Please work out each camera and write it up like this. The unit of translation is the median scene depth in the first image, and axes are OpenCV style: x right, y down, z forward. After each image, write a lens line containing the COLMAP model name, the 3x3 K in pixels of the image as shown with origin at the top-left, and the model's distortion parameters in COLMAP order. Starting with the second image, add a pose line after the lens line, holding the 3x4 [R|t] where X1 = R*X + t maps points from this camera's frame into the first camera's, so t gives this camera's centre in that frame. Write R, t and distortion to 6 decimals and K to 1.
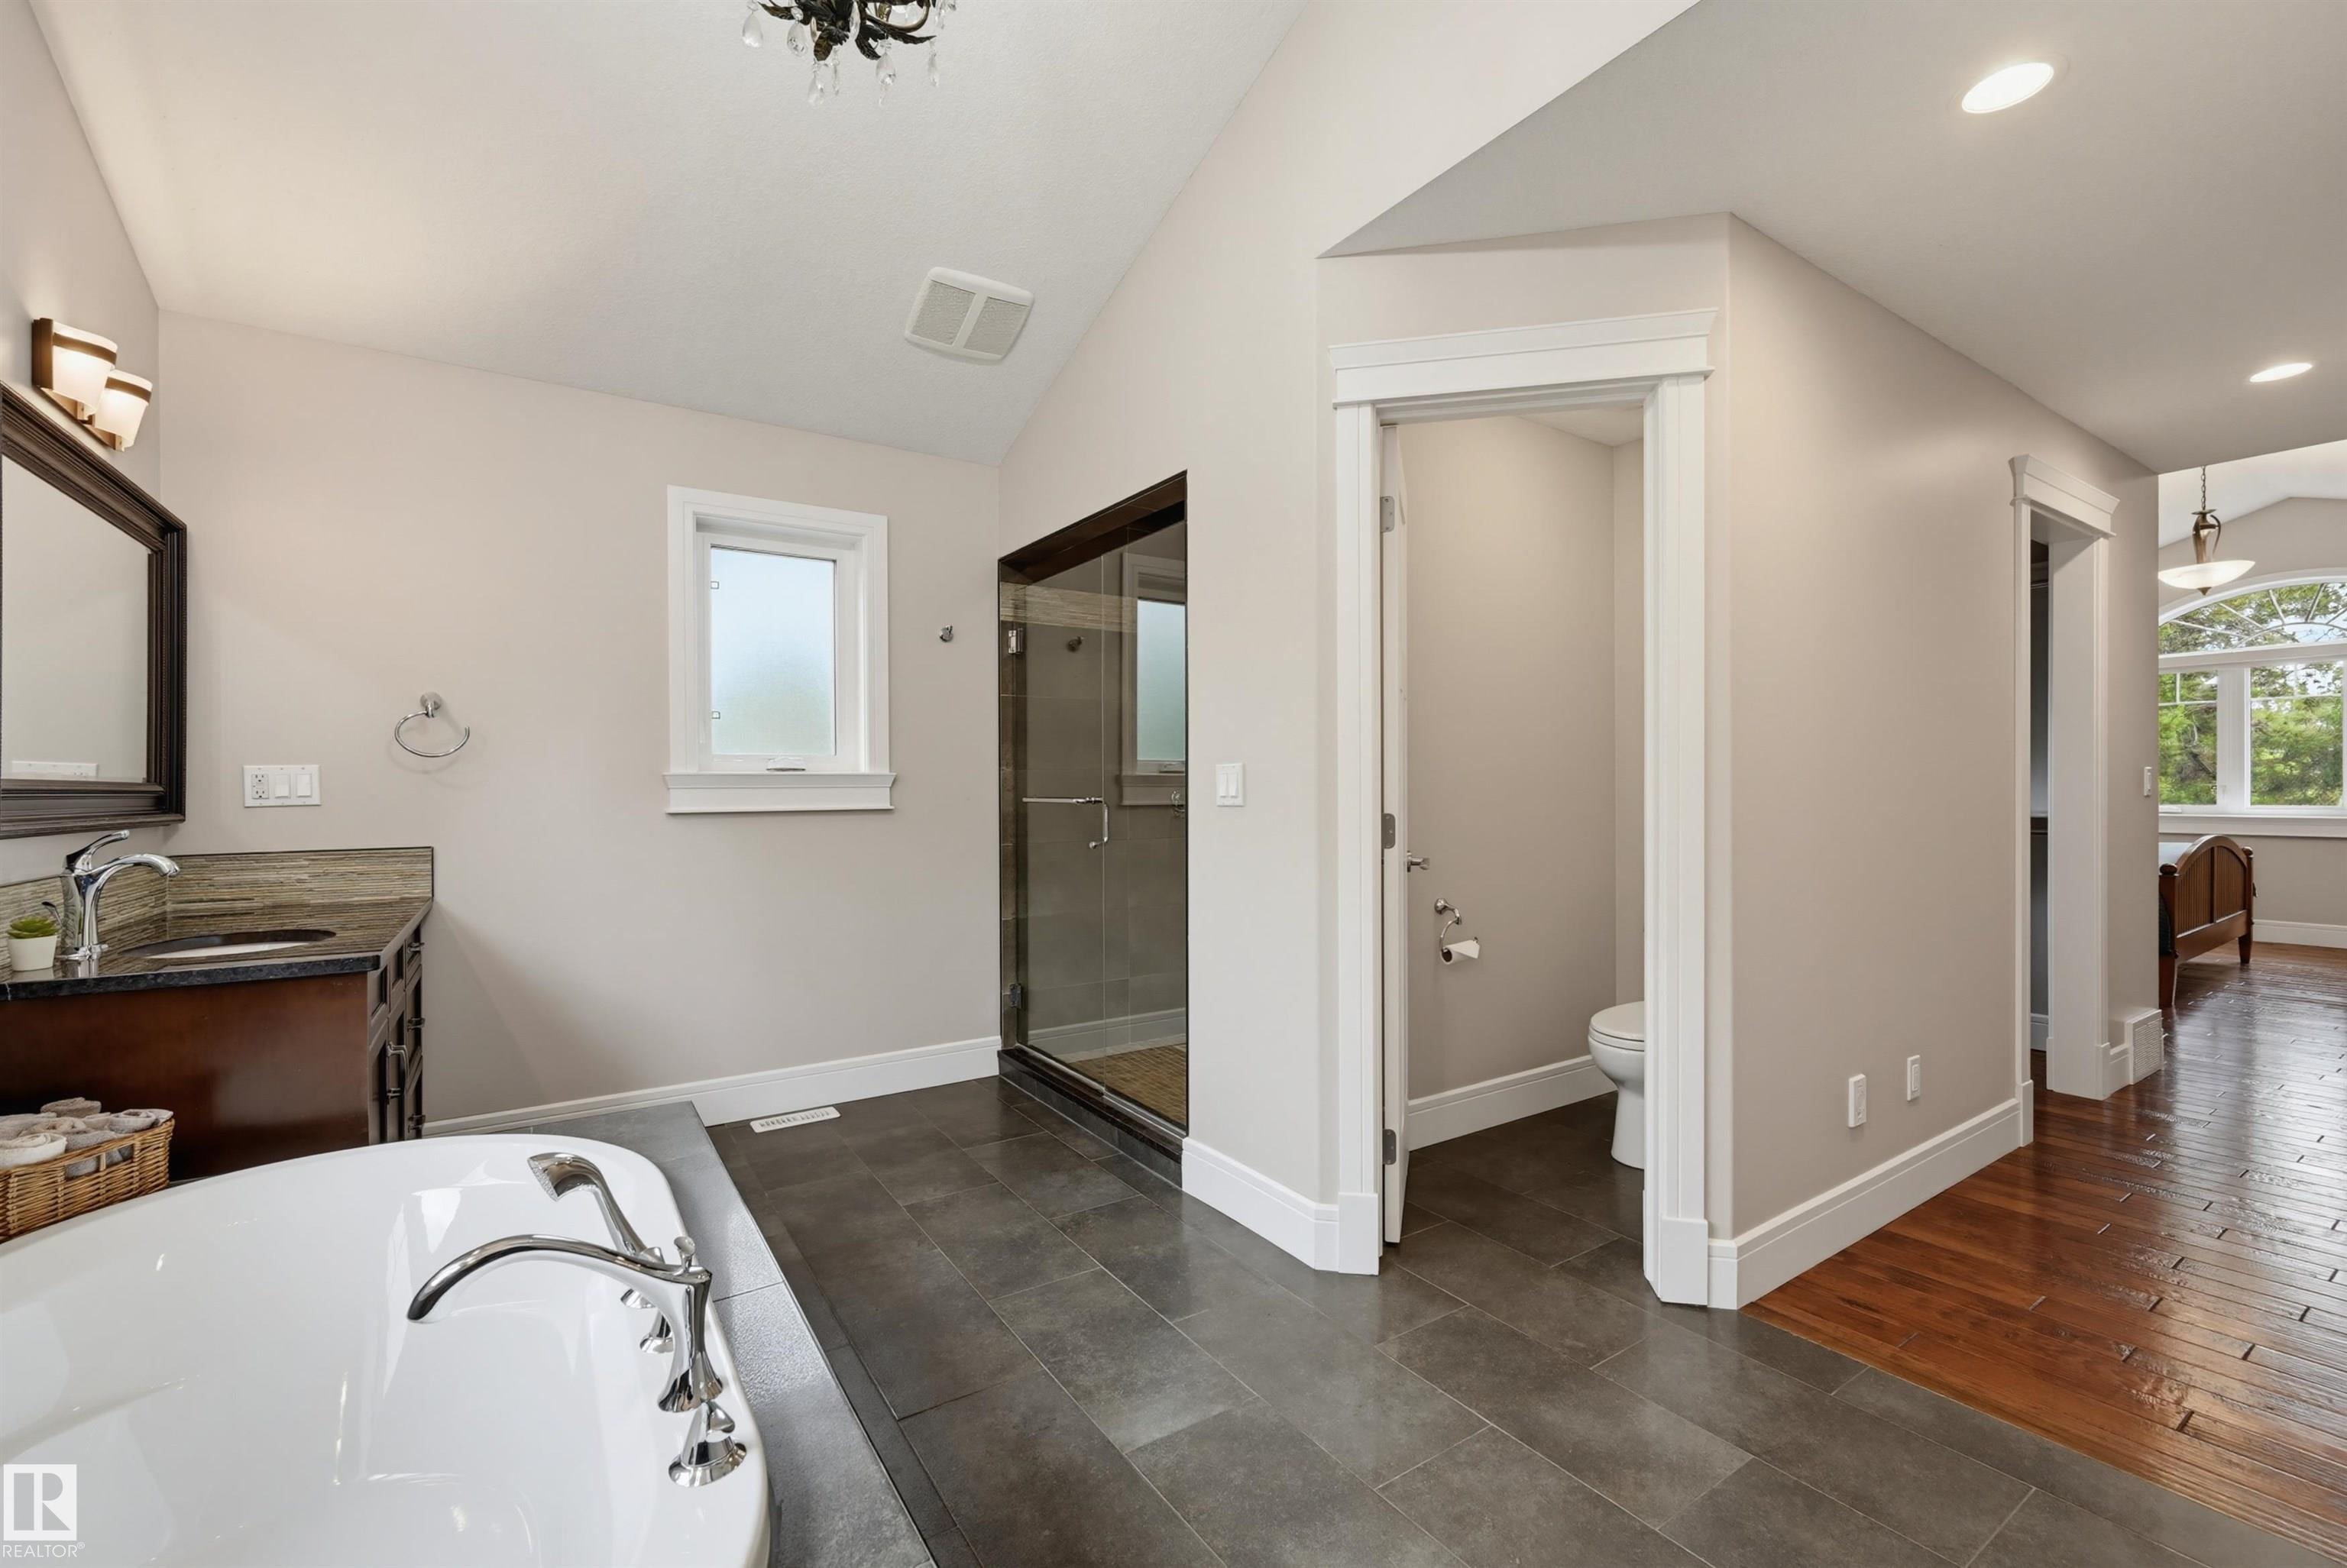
lens RADIAL K [[976.9, 0, 1151.4], [0, 976.9, 771.4], [0, 0, 1]] dist [-0.002457, -0.000137]
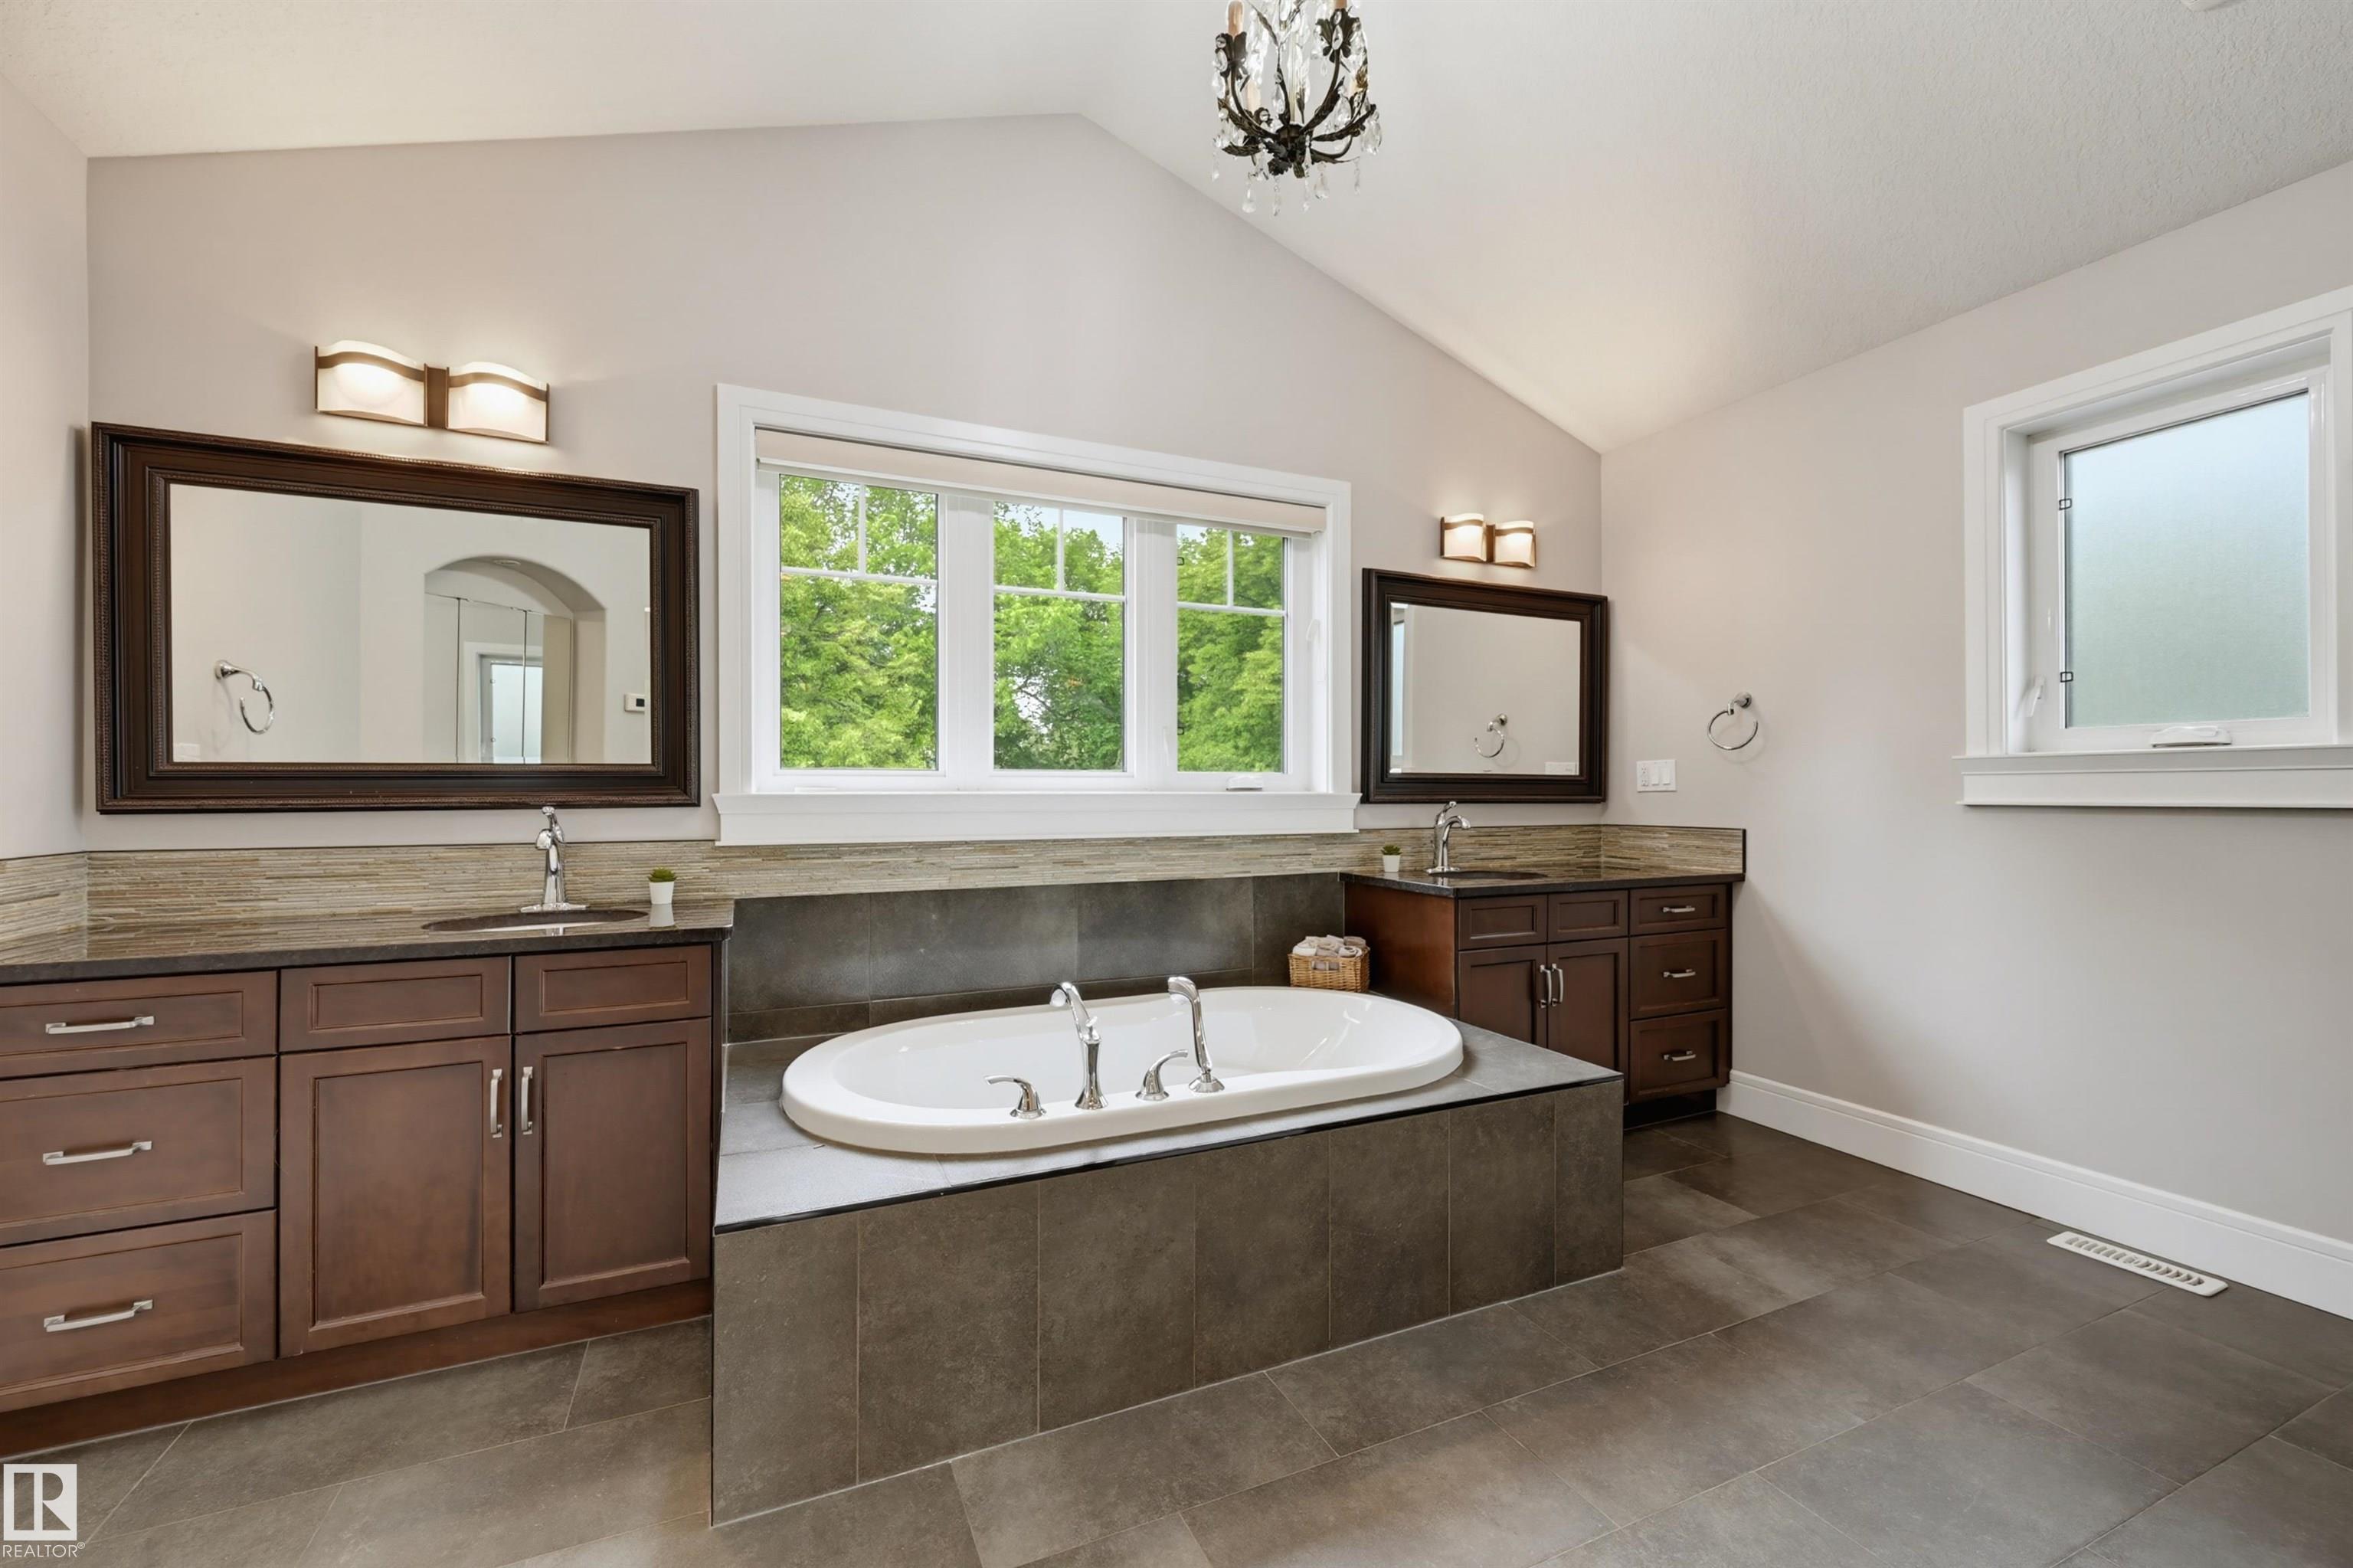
lens RADIAL K [[947.5, 0, 1166.5], [0, 947.5, 777.5], [0, 0, 1]] dist [0.001629, -0.000009]
pose [[-0.156680, -0.009107, -0.987607, 0.497601], [0.017708, 0.999771, -0.012029, 0.020838], [0.987491, -0.019373, -0.156483, 0.563993]]
